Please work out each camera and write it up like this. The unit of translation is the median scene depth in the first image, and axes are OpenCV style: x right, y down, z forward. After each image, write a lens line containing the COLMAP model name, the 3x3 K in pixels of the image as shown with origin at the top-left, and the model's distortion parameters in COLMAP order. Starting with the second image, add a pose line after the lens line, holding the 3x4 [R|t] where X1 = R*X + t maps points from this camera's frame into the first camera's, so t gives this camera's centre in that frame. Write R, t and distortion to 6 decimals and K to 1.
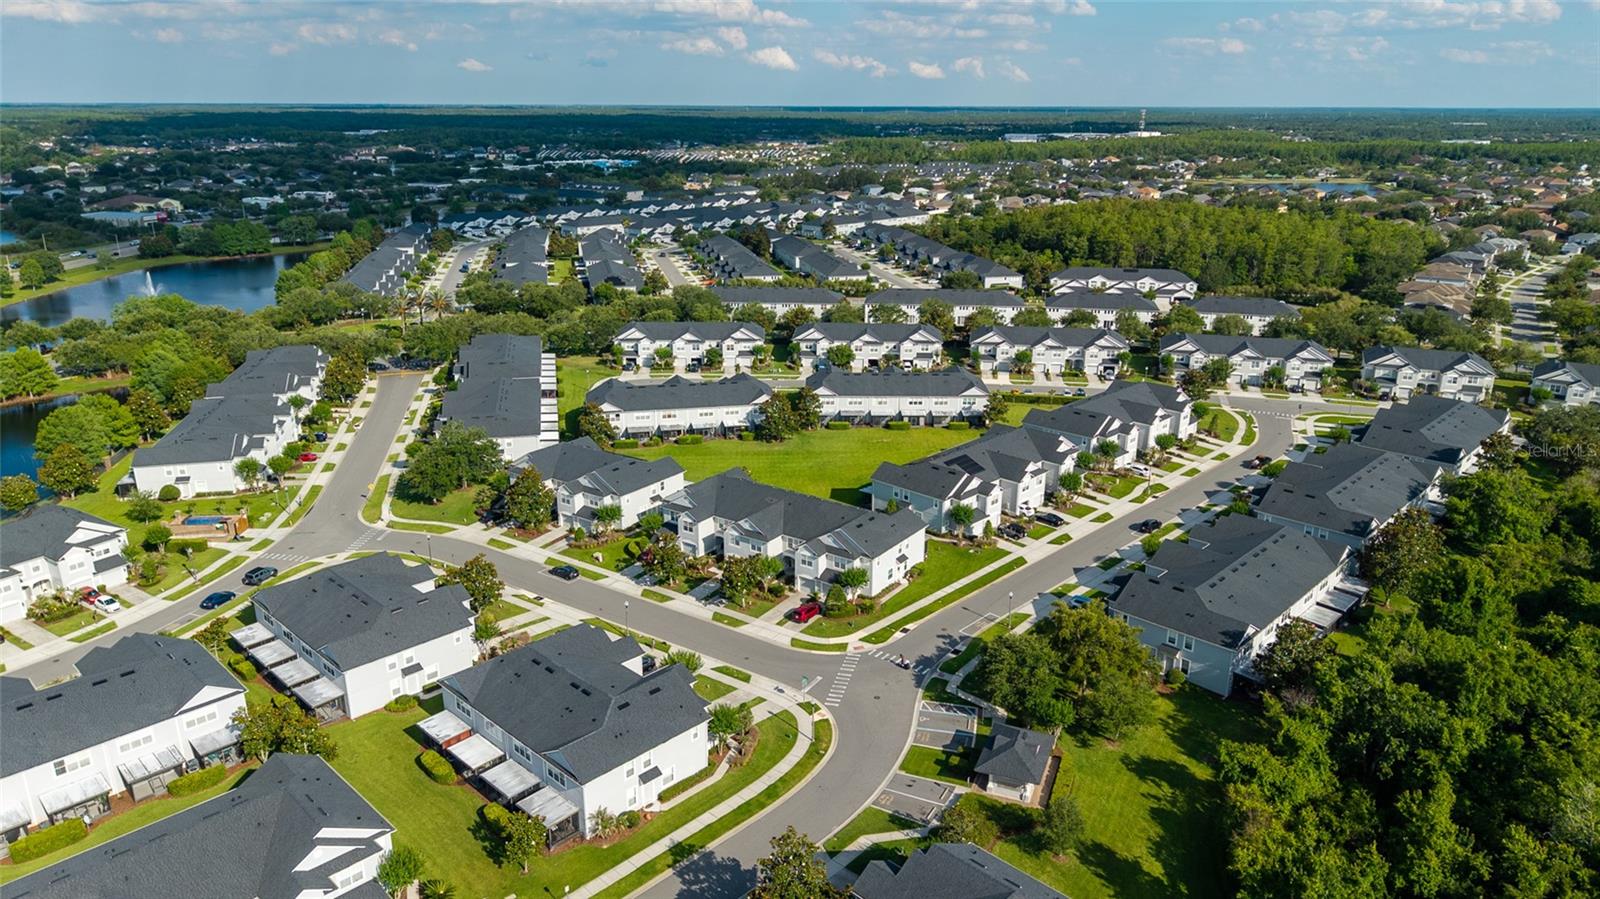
lens RADIAL K [[1077.3, 0, 802.8], [0, 1077.3, 443.3], [0, 0, 1]] dist [0.032139, -0.017520]
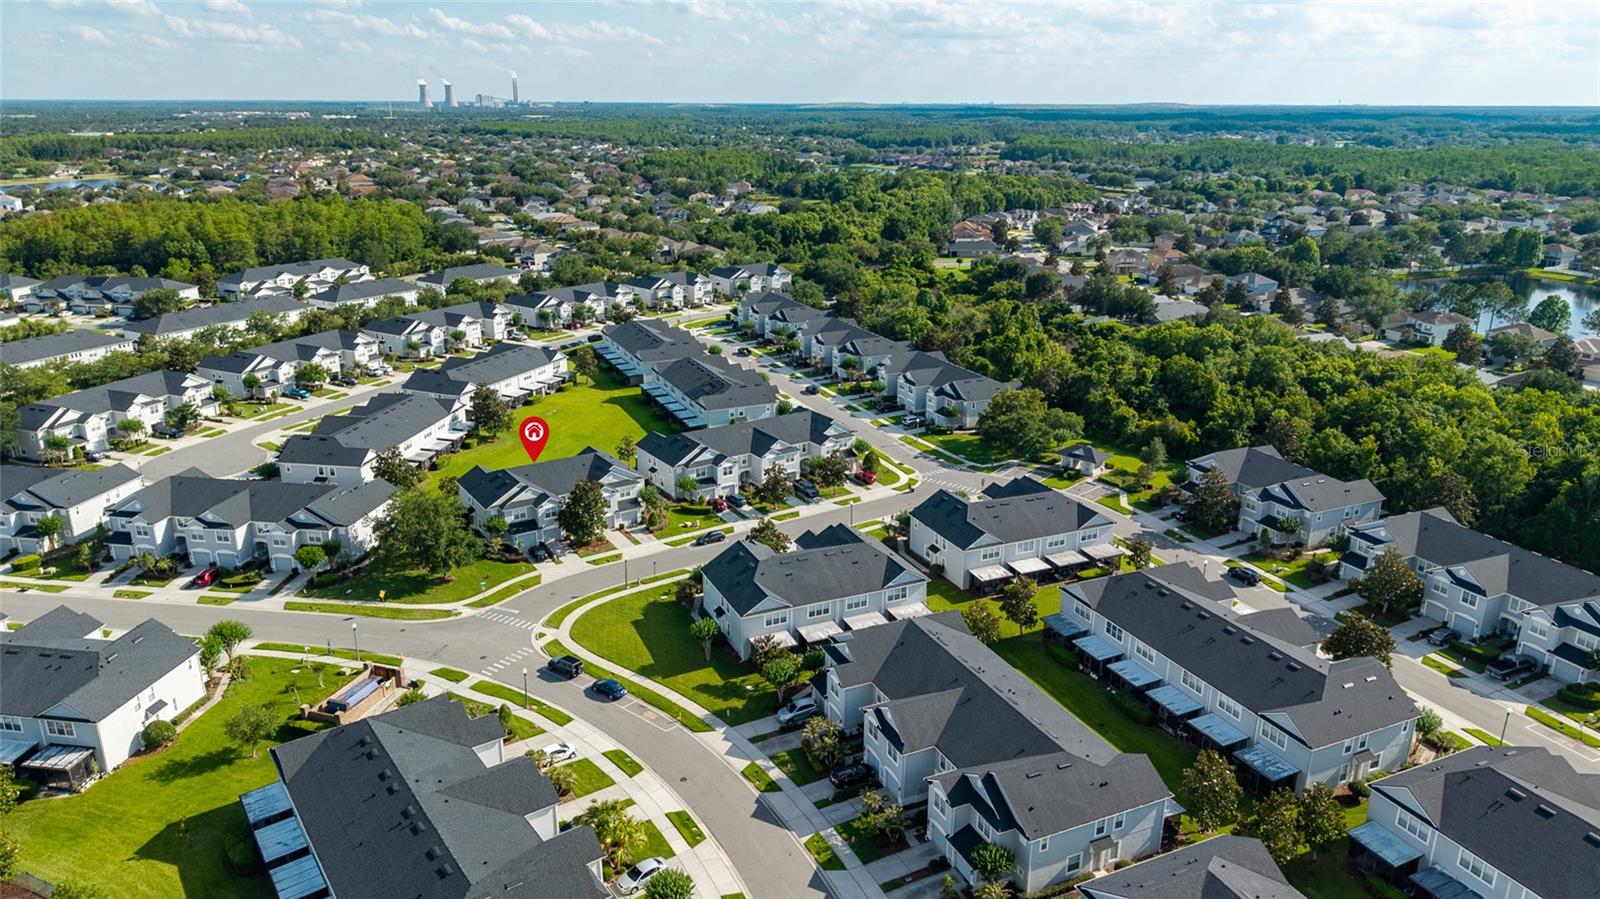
lens RADIAL K [[1077.3, 0, 807.6], [0, 1077.3, 450.1], [0, 0, 1]] dist [0.032139, -0.017520]
pose [[0.364218, -0.289350, 0.885224, -0.710199], [0.277697, 0.941014, 0.193330, -0.092862], [-0.888948, 0.175410, 0.423086, 0.279891]]
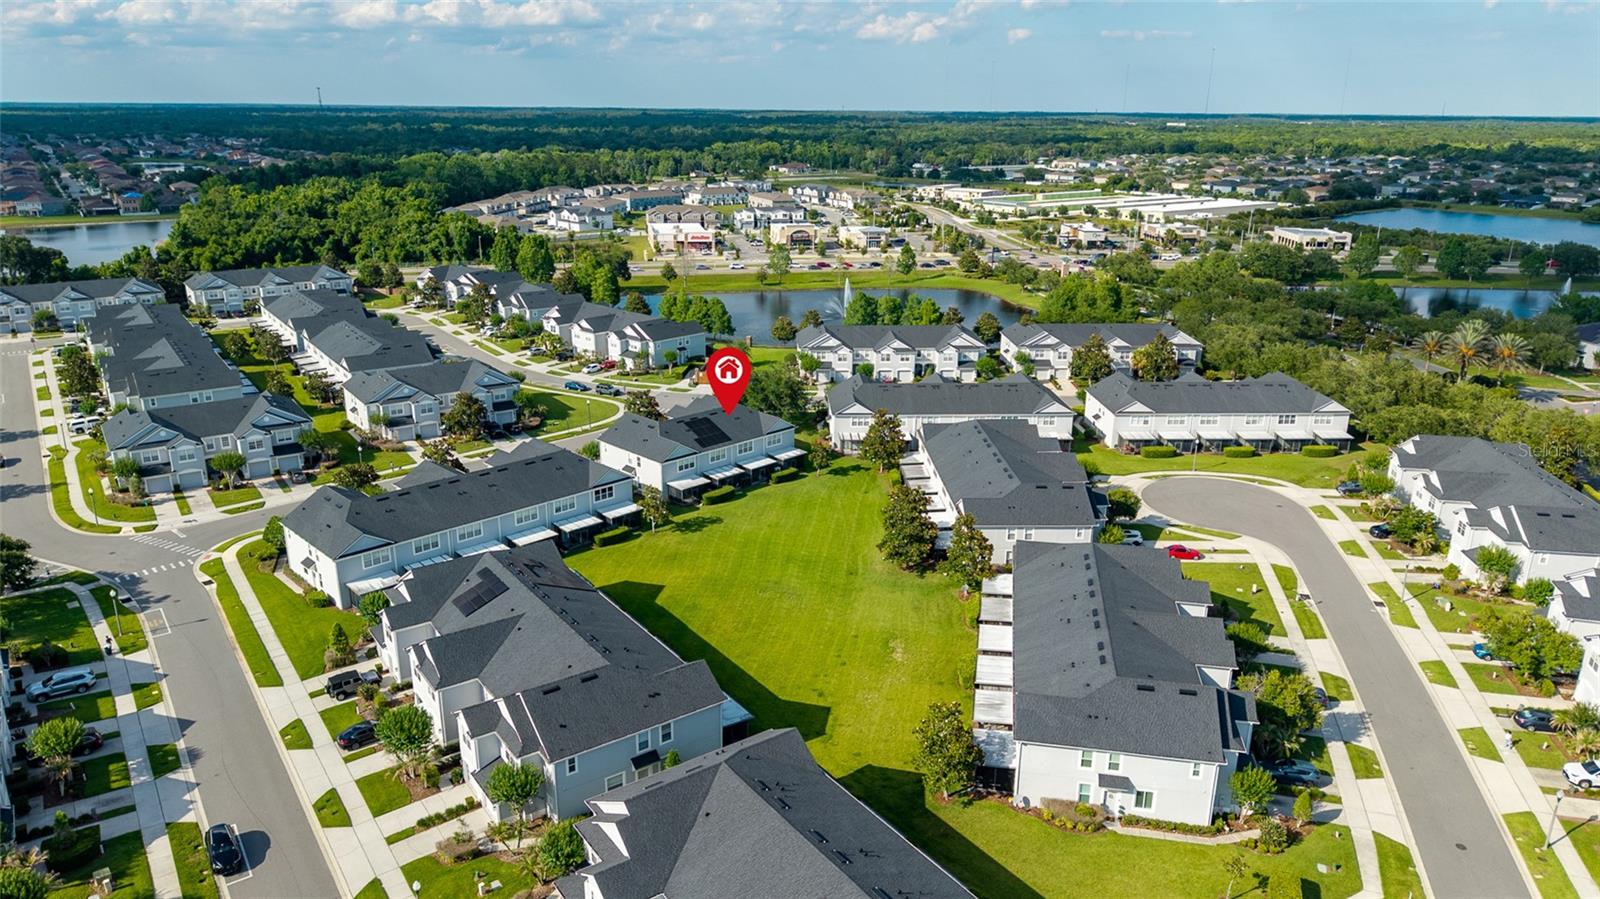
lens RADIAL K [[1077.3, 0, 801.6], [0, 1077.3, 449.2], [0, 0, 1]] dist [0.032139, -0.017520]
pose [[-0.188271, 0.296809, -0.936194, 0.467872], [-0.303998, 0.888814, 0.342922, -0.221016], [0.933884, 0.349163, -0.077109, 0.854814]]
